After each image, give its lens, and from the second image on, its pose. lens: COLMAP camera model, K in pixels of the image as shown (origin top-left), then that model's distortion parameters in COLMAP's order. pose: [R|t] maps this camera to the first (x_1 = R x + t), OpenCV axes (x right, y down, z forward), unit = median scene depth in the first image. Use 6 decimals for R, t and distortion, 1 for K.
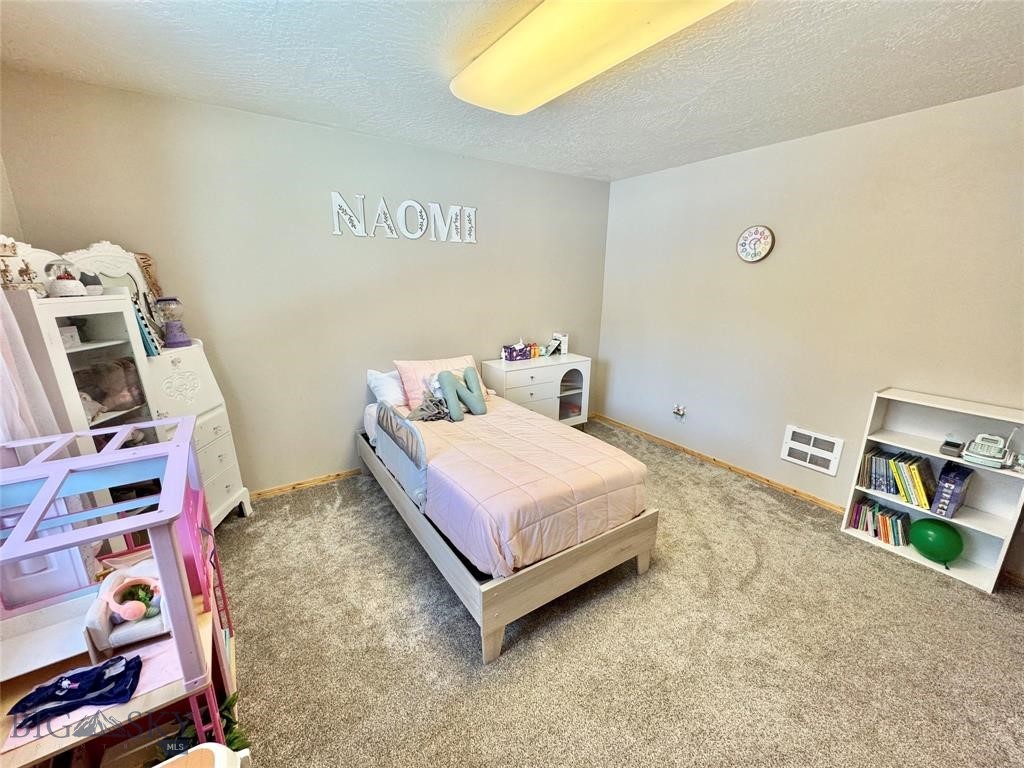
lens RADIAL K [[411.3, 0, 508.2], [0, 411.3, 385.8], [0, 0, 1]] dist [0.001635, 0.000037]
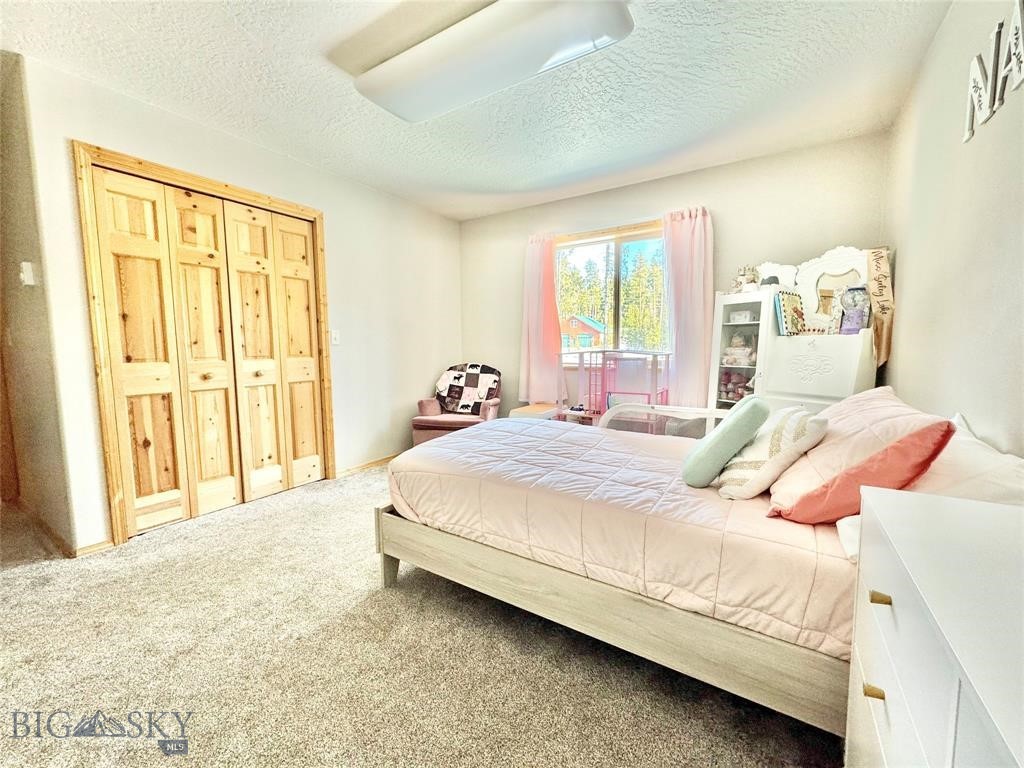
lens RADIAL K [[411.3, 0, 514.1], [0, 411.3, 381.8], [0, 0, 1]] dist [0.001635, 0.000037]
pose [[-0.916713, 0.038355, -0.397701, 0.293012], [-0.098841, 0.942673, 0.318743, -0.169610], [0.387128, 0.331505, -0.860370, 1.185743]]
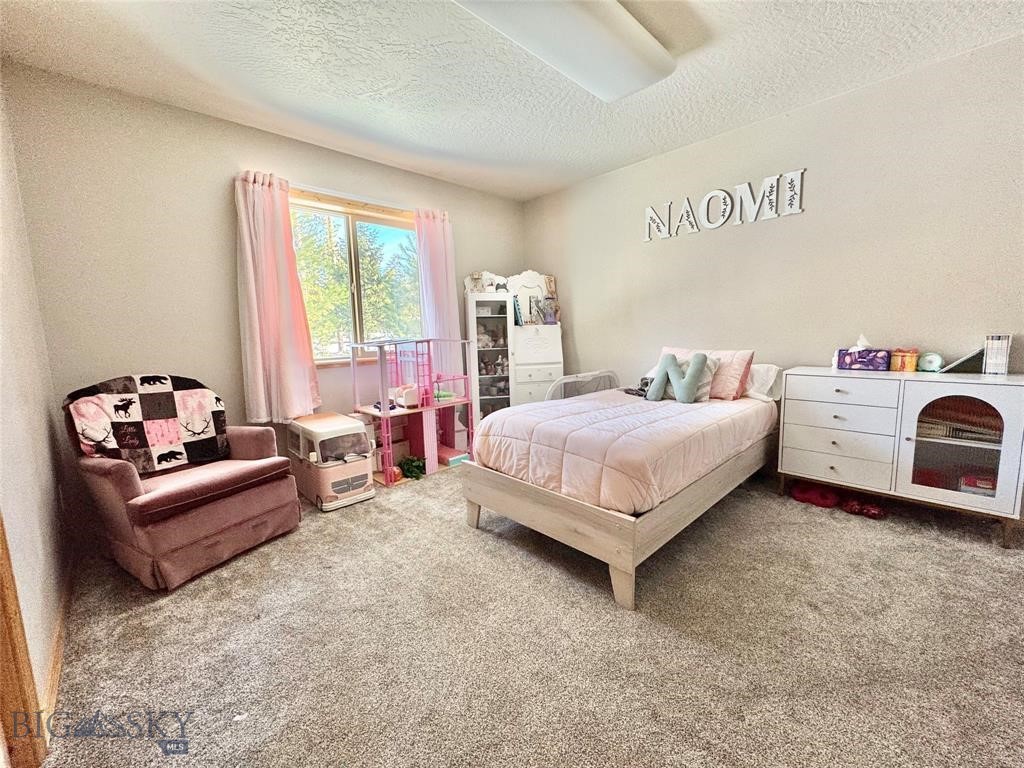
lens RADIAL K [[411.3, 0, 510.9], [0, 411.3, 385.1], [0, 0, 1]] dist [0.001635, 0.000037]
pose [[0.176753, 0.117339, -0.977236, 0.676727], [-0.225820, 0.971218, 0.075772, 0.042436], [0.958000, 0.207286, 0.198164, 0.405809]]
